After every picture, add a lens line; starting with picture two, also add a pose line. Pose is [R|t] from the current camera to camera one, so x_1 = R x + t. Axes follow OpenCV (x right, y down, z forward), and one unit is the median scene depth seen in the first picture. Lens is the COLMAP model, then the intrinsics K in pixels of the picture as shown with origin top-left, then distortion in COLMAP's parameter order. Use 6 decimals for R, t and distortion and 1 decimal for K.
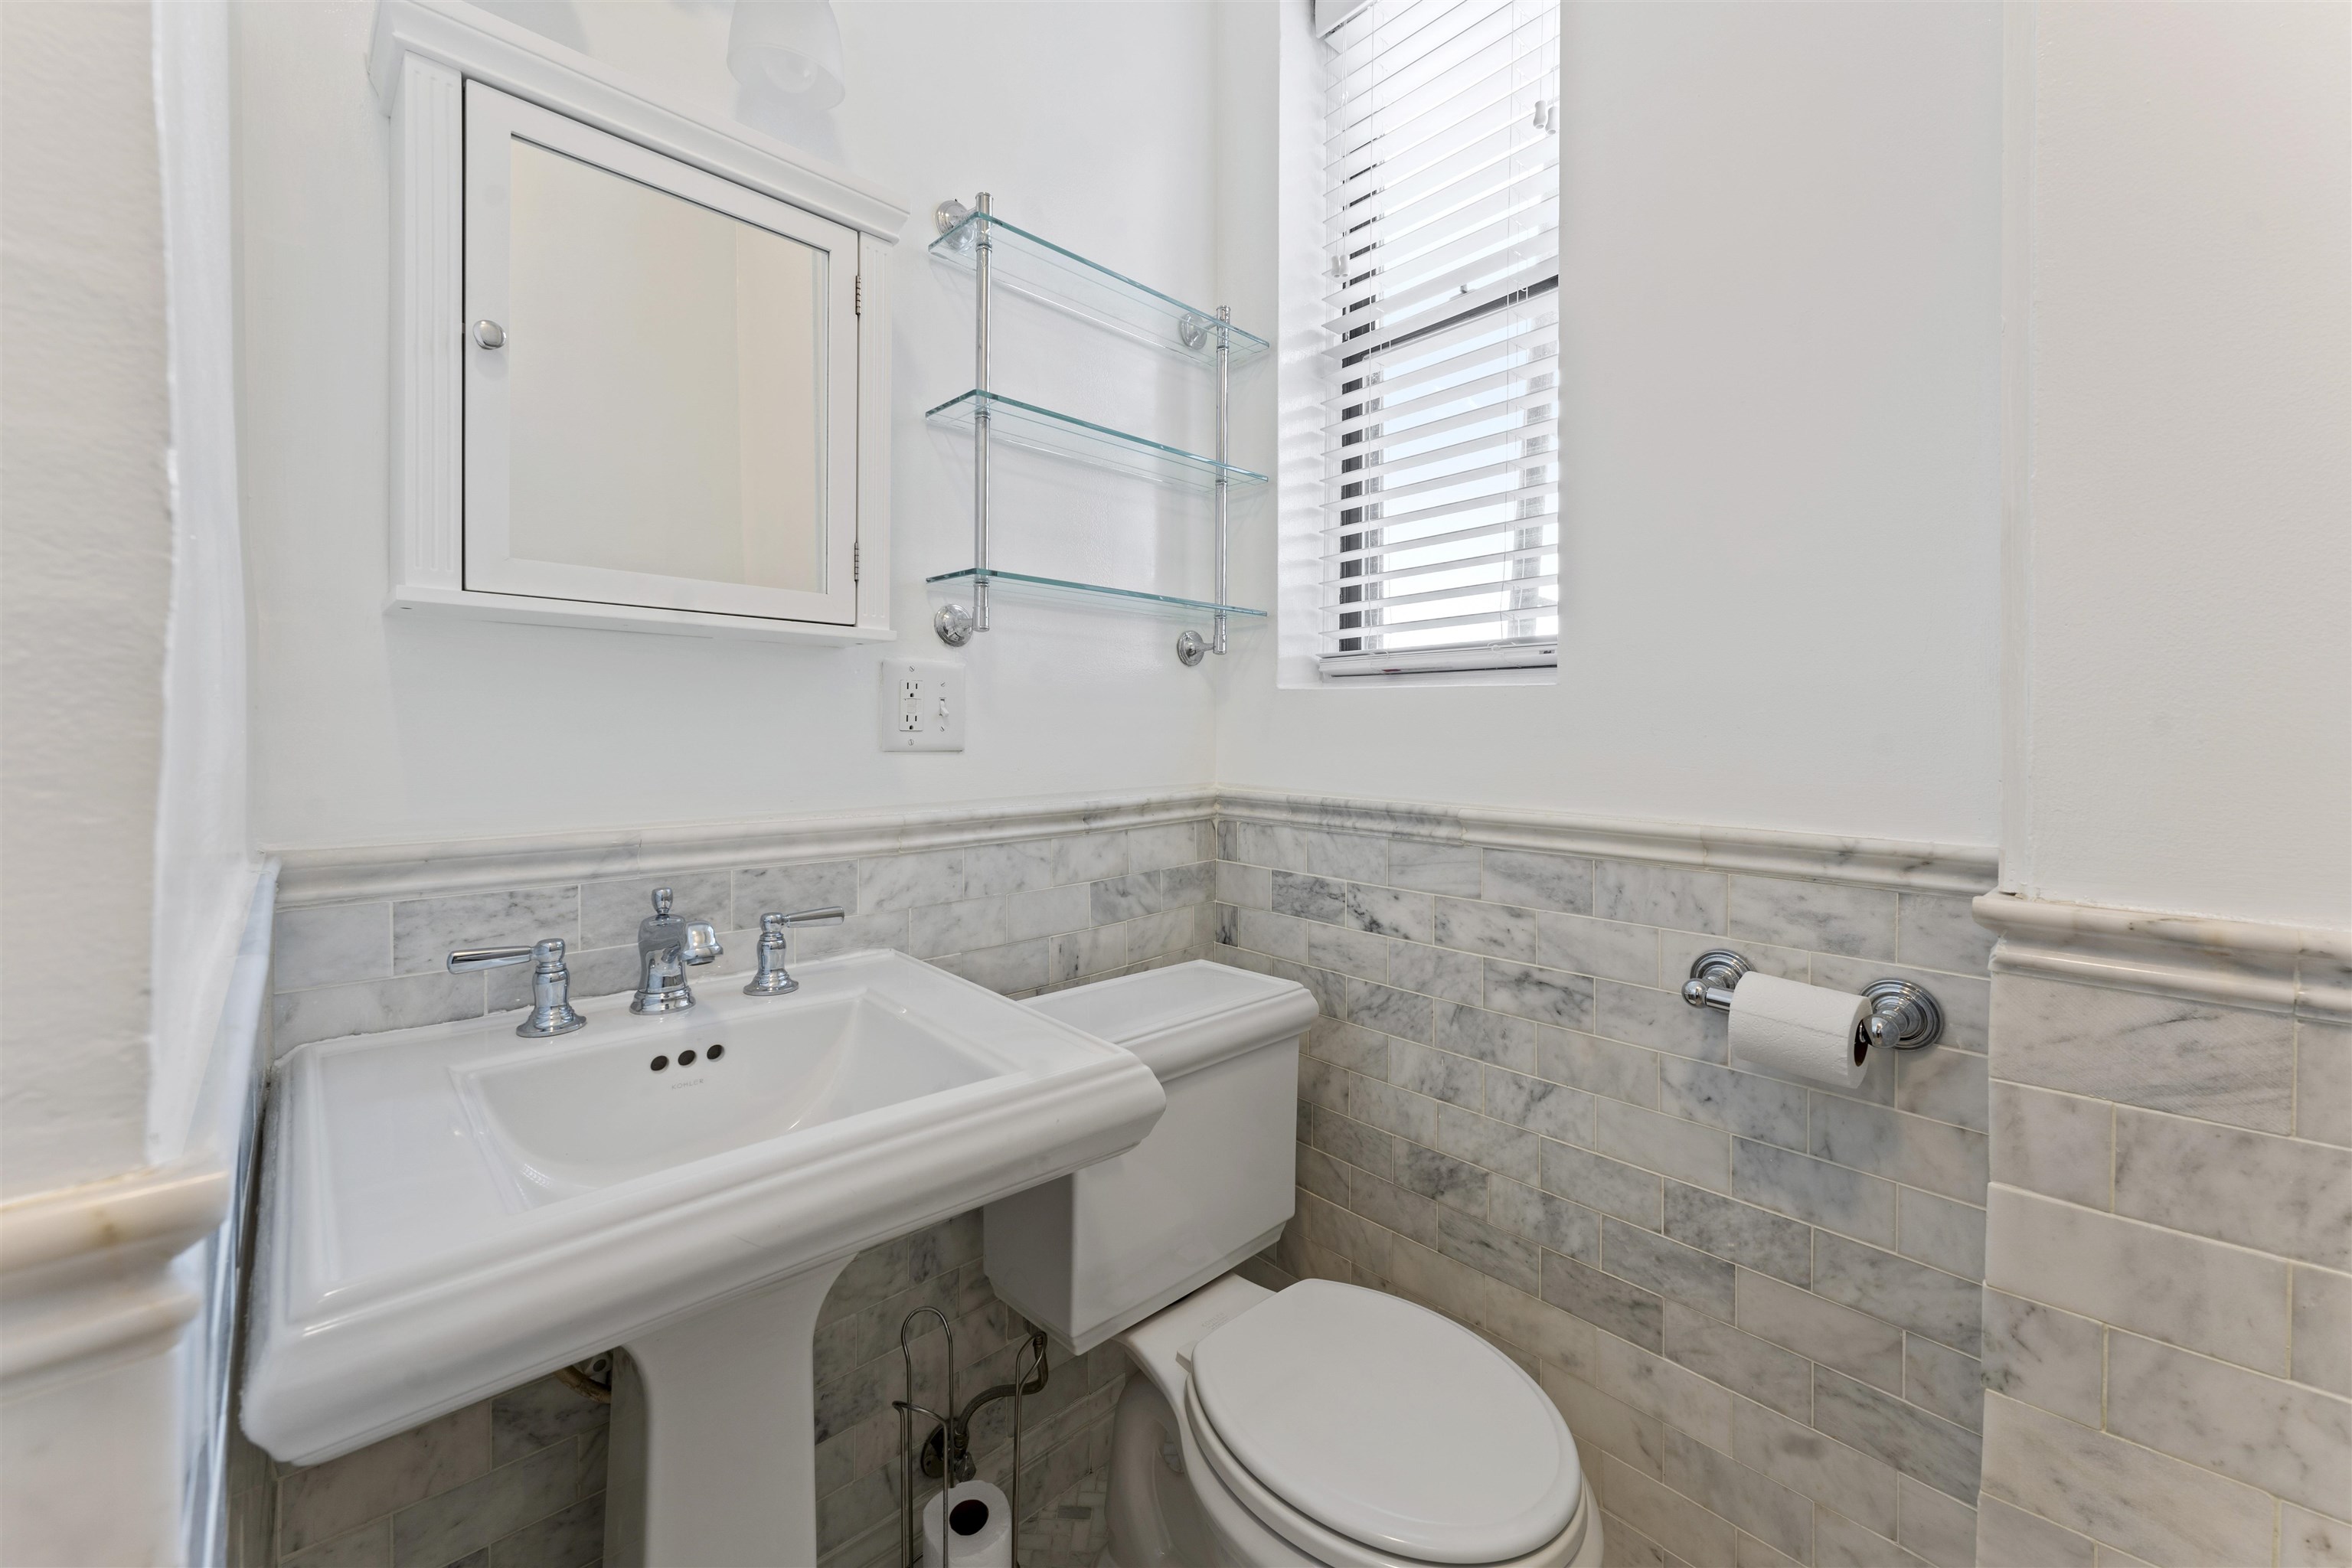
lens RADIAL K [[942.0, 0, 1176.4], [0, 942.0, 731.1], [0, 0, 1]] dist [-0.001145, 0.000015]
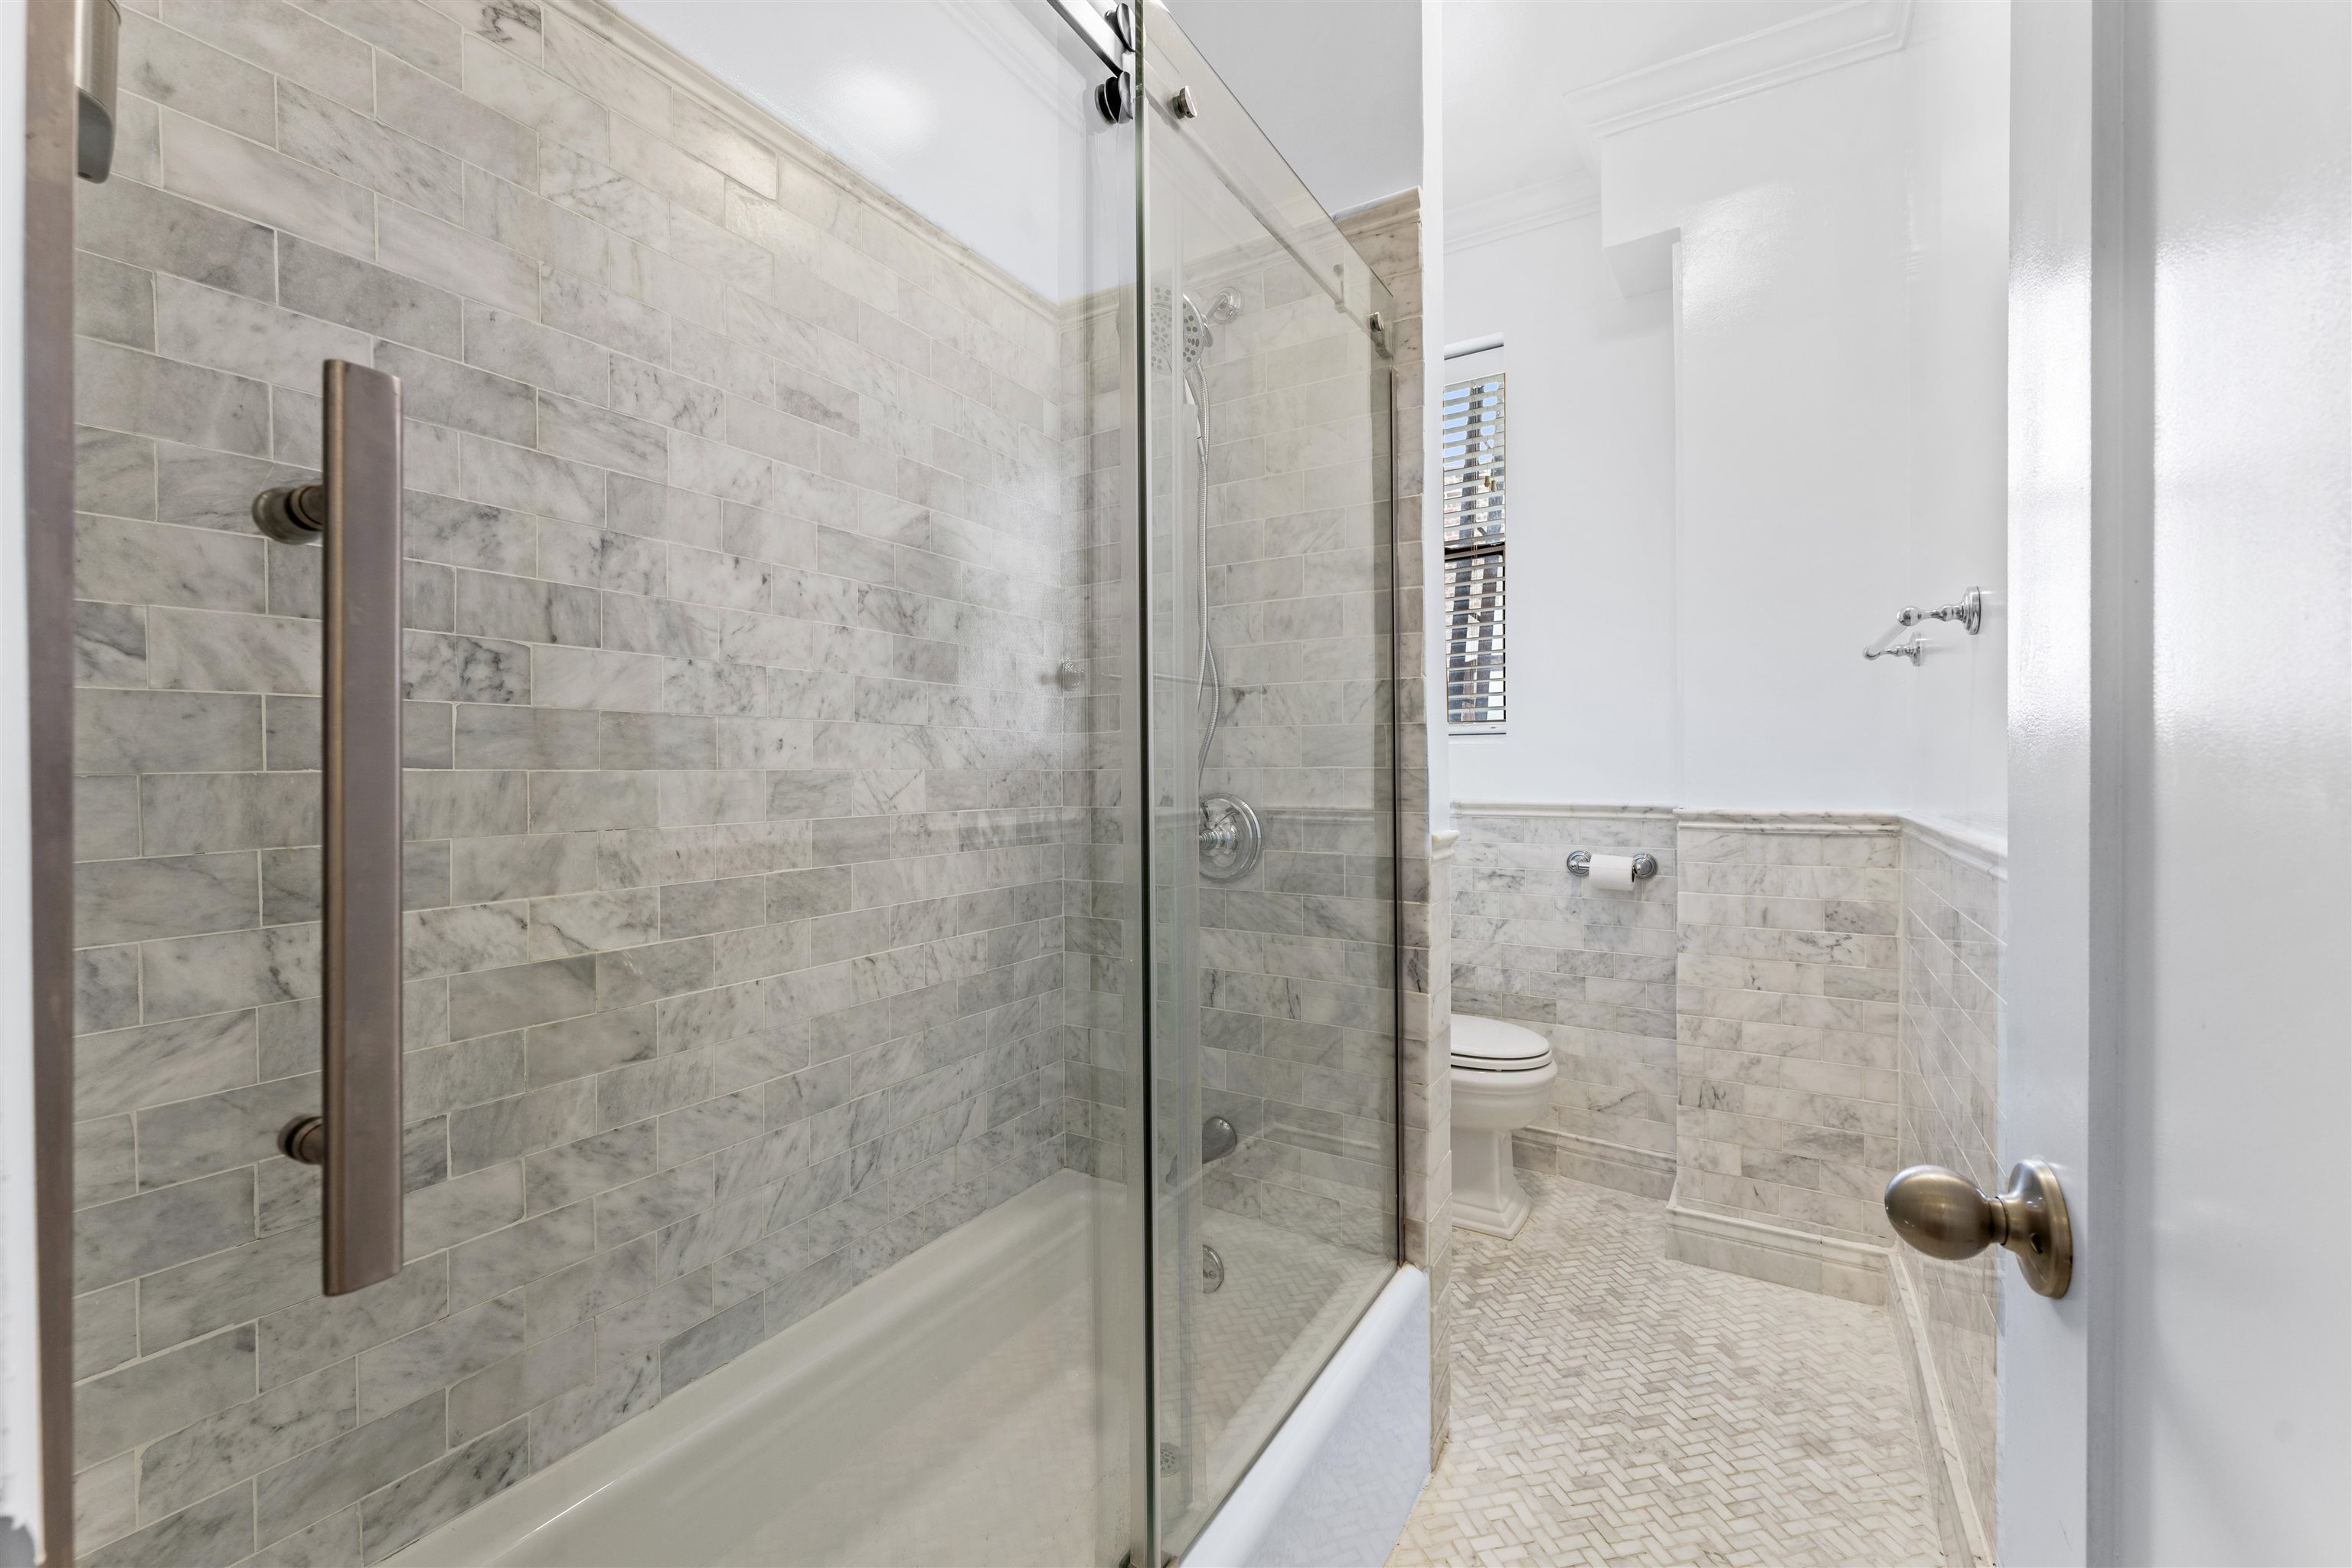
lens RADIAL K [[943.5, 0, 1177.1], [0, 943.5, 762.4], [0, 0, 1]] dist [0.000511, 0.000160]
pose [[0.962710, -0.008735, 0.270395, -1.094917], [0.011321, 0.999904, -0.008008, 0.007031], [-0.270299, 0.010771, 0.962716, -1.096575]]
